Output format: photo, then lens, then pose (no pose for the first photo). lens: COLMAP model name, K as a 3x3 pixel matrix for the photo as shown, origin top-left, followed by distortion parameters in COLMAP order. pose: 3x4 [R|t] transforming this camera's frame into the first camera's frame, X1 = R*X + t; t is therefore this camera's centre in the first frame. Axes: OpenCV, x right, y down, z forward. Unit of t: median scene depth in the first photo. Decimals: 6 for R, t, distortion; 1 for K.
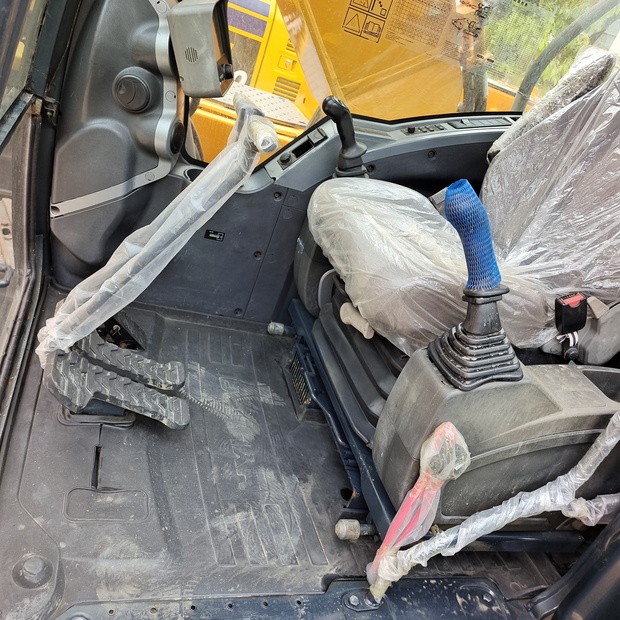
lens RADIAL K [[561.1, 0, 319.3], [0, 561.1, 310.5], [0, 0, 1]] dist [0.021669, 0.015243]
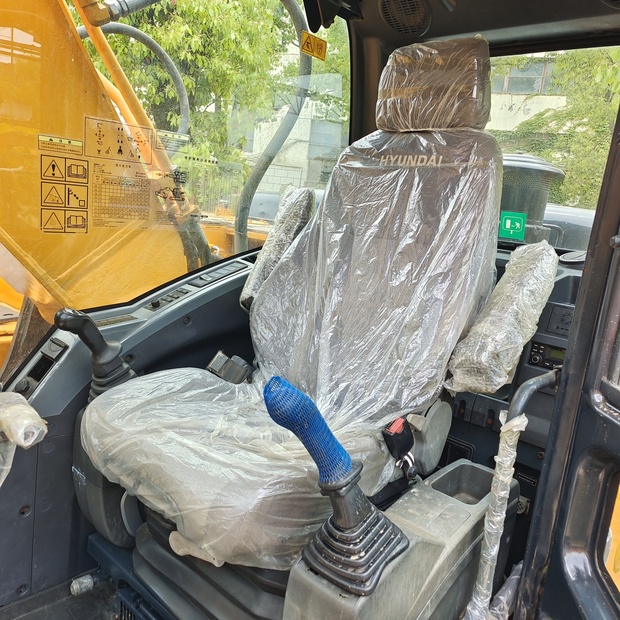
lens RADIAL K [[561.1, 0, 319.3], [0, 561.1, 310.5], [0, 0, 1]] dist [0.021669, 0.015243]
pose [[0.833896, -0.329311, 0.442912, -0.033129], [0.408494, 0.907902, -0.094059, -0.139891], [-0.371146, 0.259363, 0.891617, 0.089883]]
